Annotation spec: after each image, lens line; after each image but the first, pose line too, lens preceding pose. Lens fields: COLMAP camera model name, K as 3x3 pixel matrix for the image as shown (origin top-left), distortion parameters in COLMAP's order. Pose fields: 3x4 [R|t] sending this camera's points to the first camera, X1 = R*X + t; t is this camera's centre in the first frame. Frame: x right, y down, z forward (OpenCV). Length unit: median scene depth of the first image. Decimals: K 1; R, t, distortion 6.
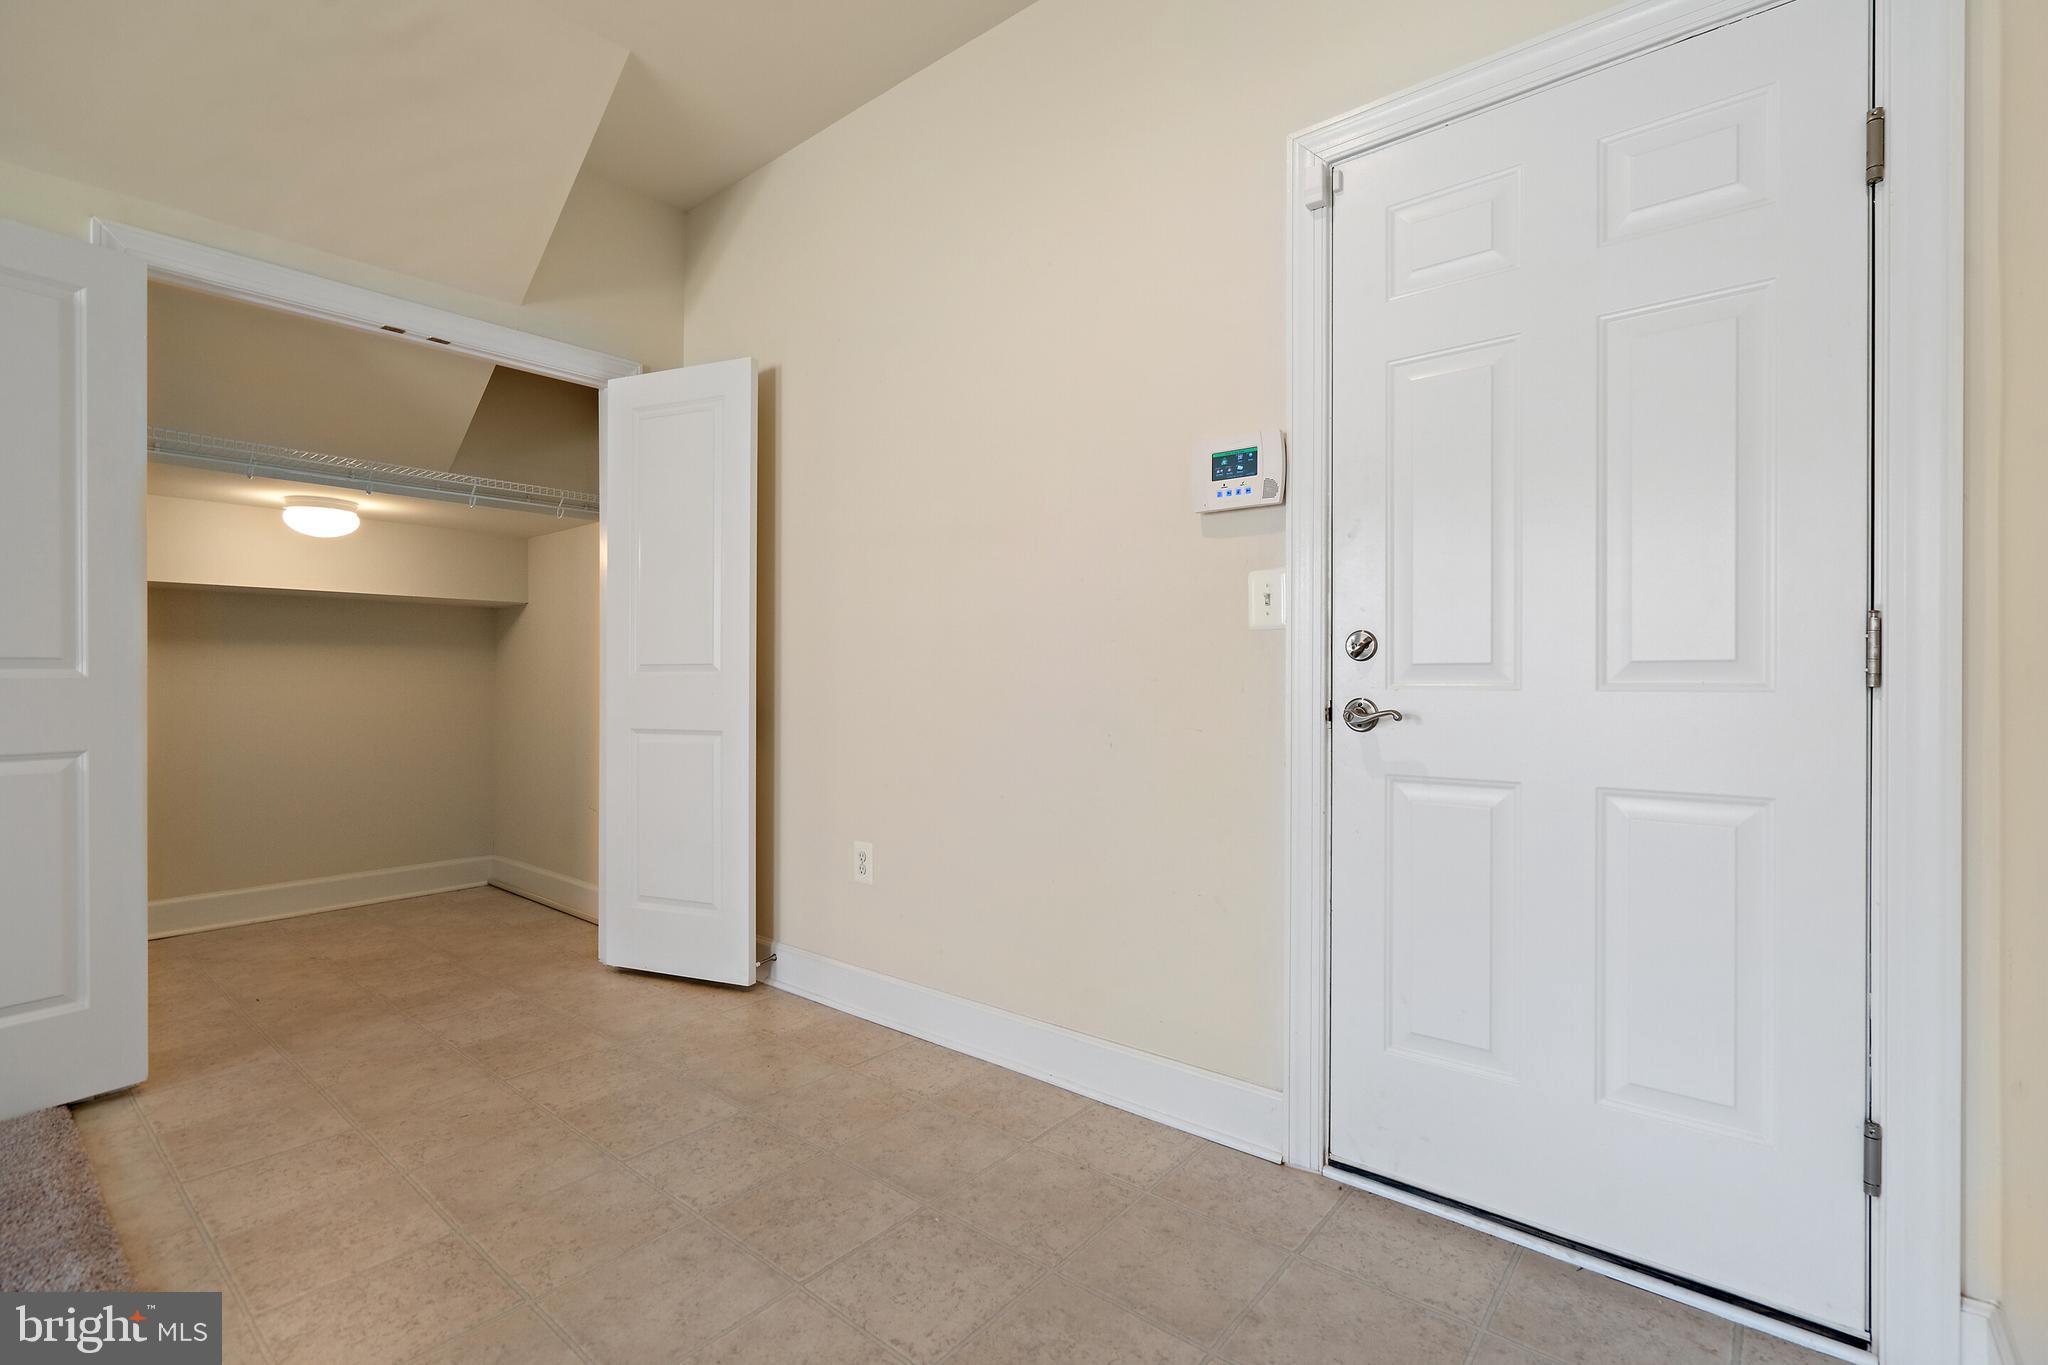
lens RADIAL K [[925.5, 0, 1032.5], [0, 925.5, 686.6], [0, 0, 1]] dist [-0.008128, 0.002941]
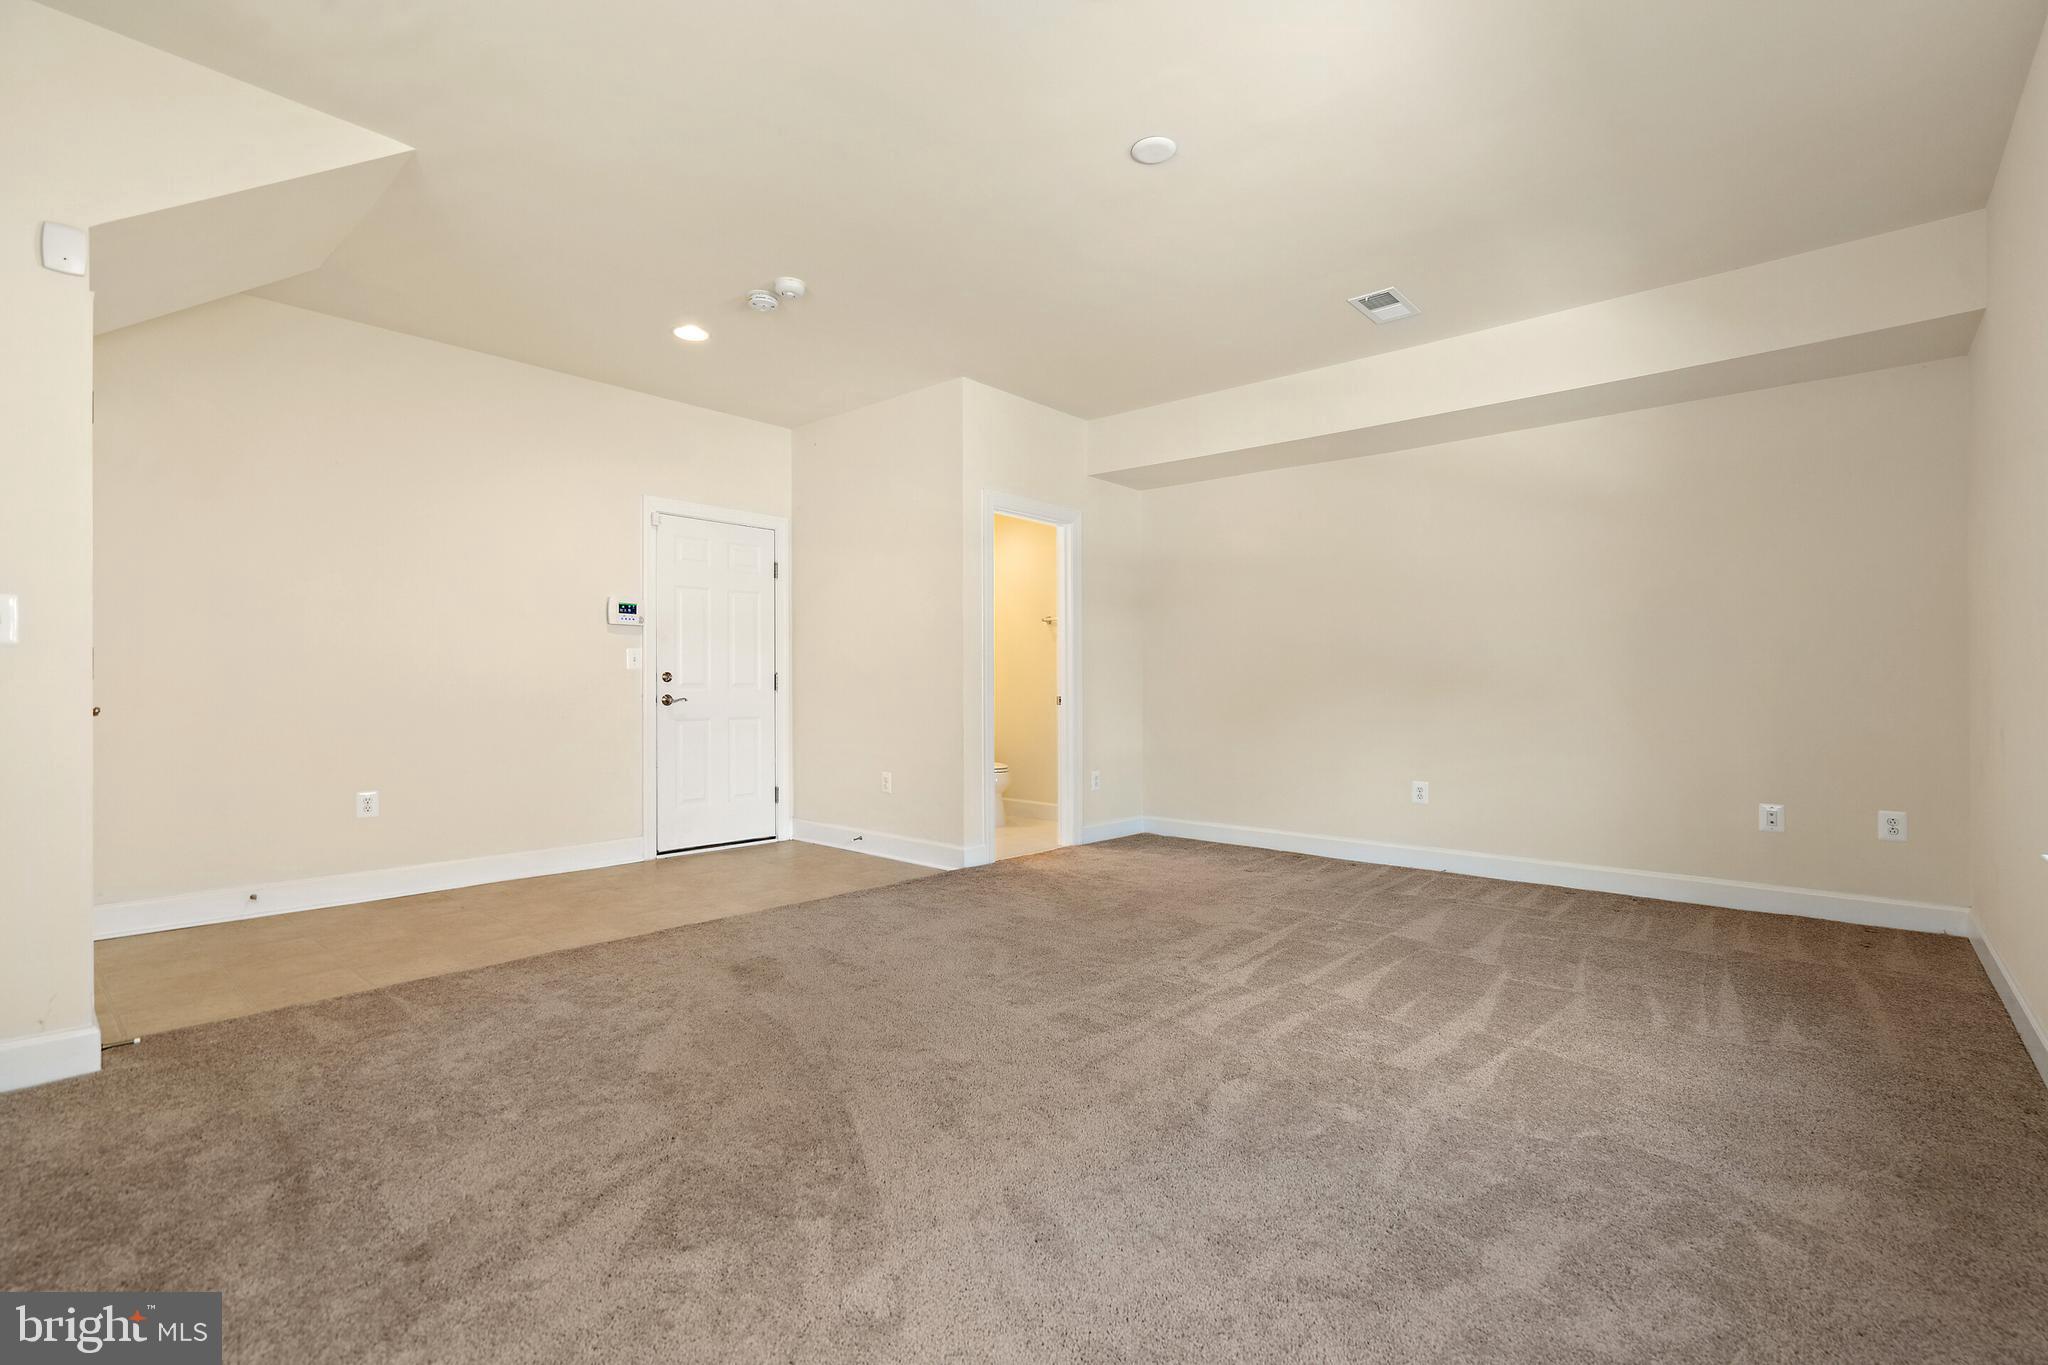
lens RADIAL K [[925.5, 0, 1025.3], [0, 925.5, 687.3], [0, 0, 1]] dist [-0.008128, 0.002941]
pose [[0.047468, -0.003579, 0.998866, -2.491366], [0.006239, 0.999975, 0.003286, -0.012640], [-0.998853, 0.006076, 0.047490, -0.296948]]
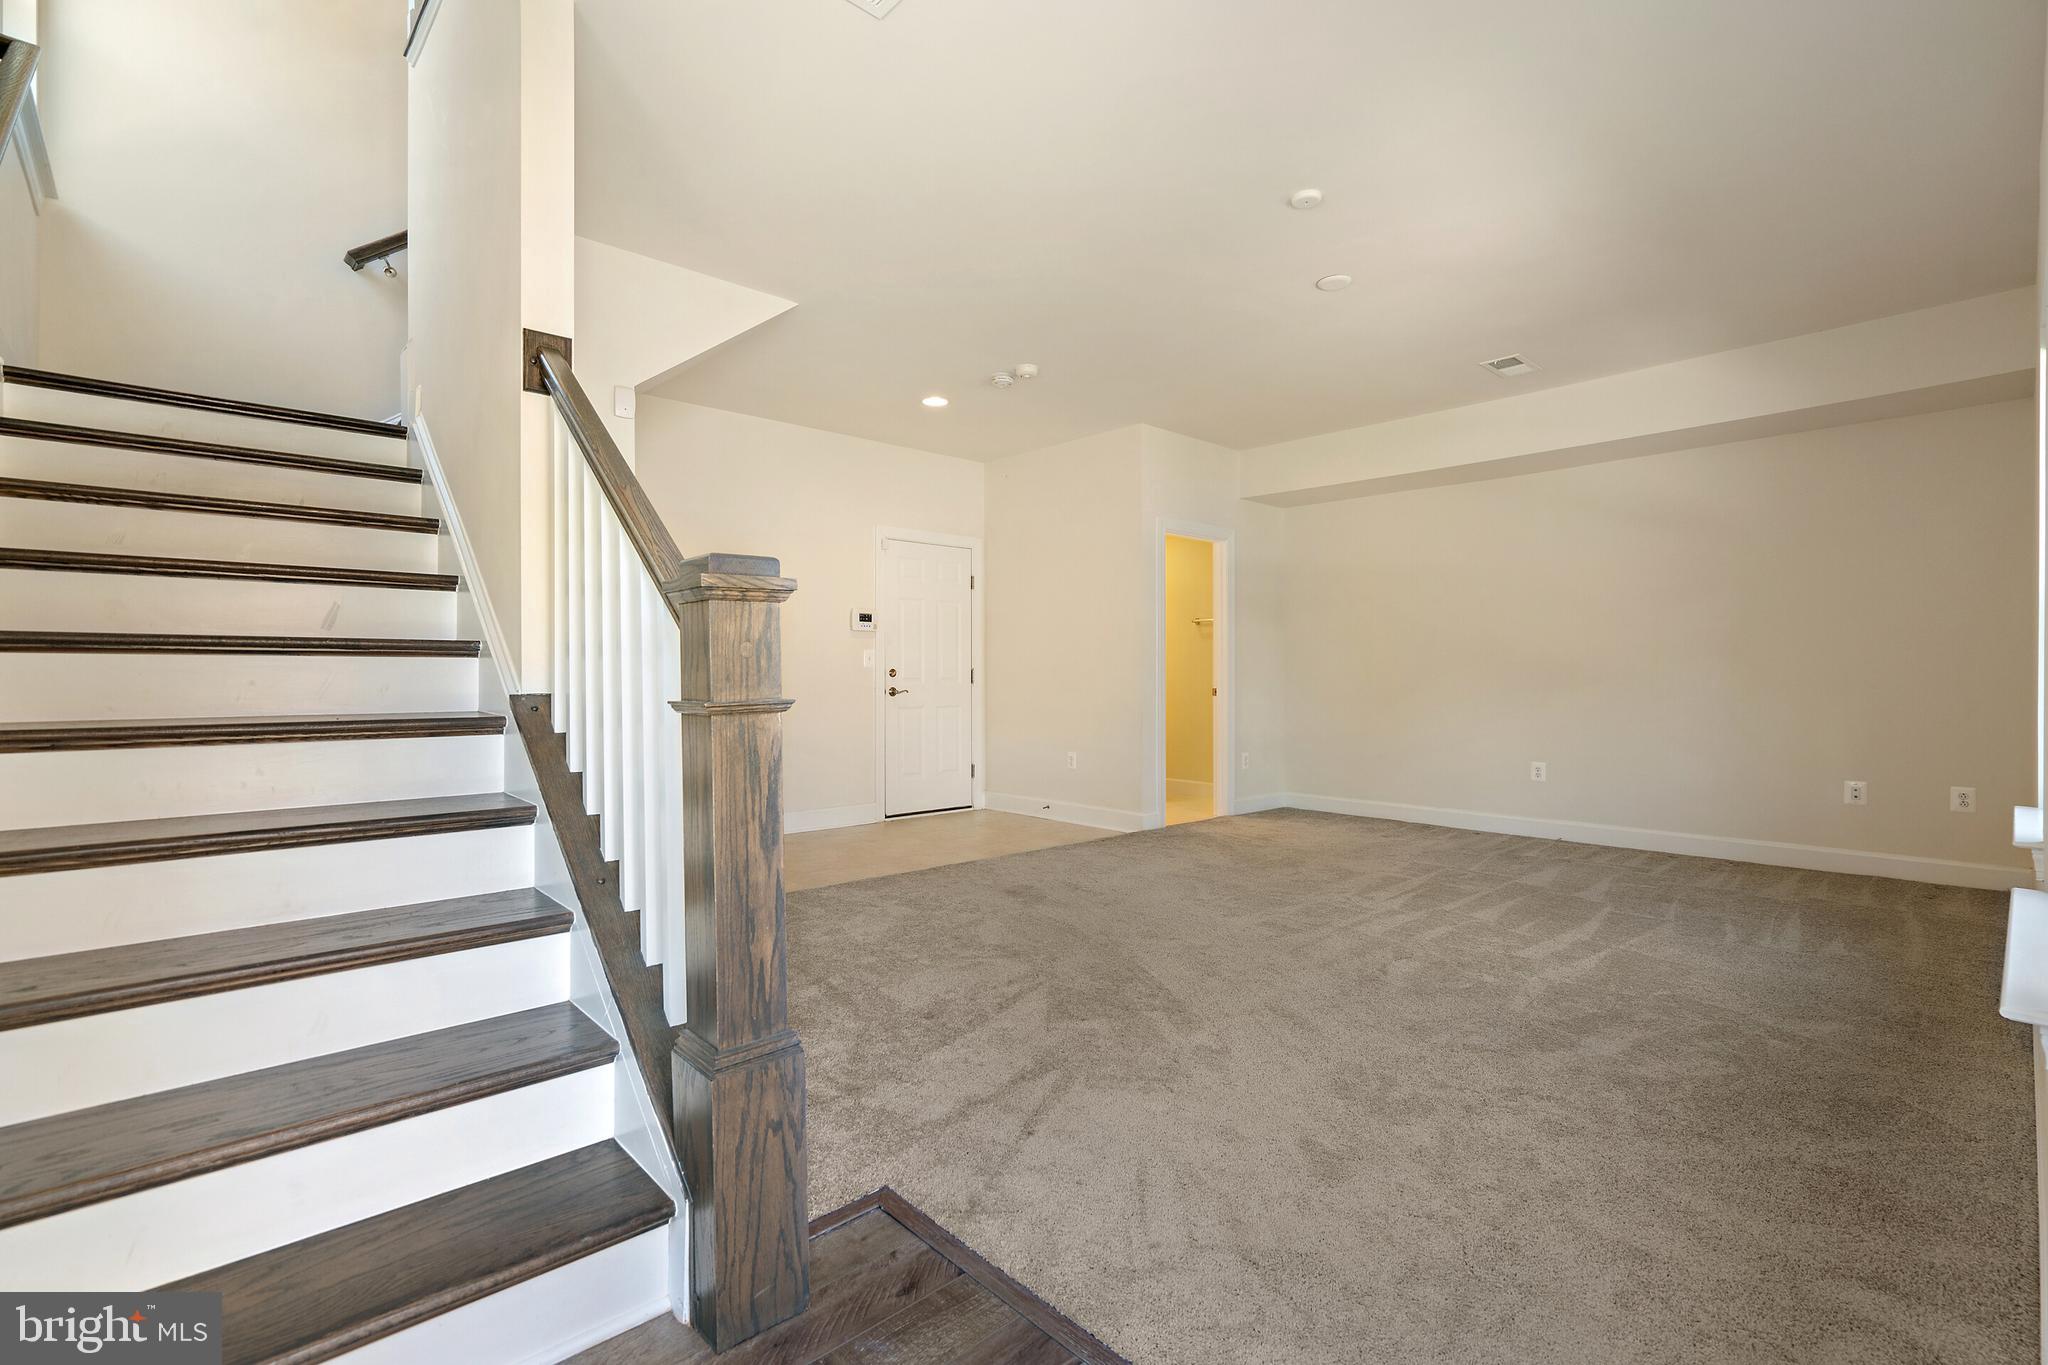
lens RADIAL K [[925.5, 0, 1027.1], [0, 925.5, 690.6], [0, 0, 1]] dist [-0.008128, 0.002941]
pose [[0.146821, -0.018073, 0.988998, -3.080757], [0.008612, 0.999819, 0.016993, -0.030353], [-0.989126, 0.006022, 0.146950, -0.068798]]
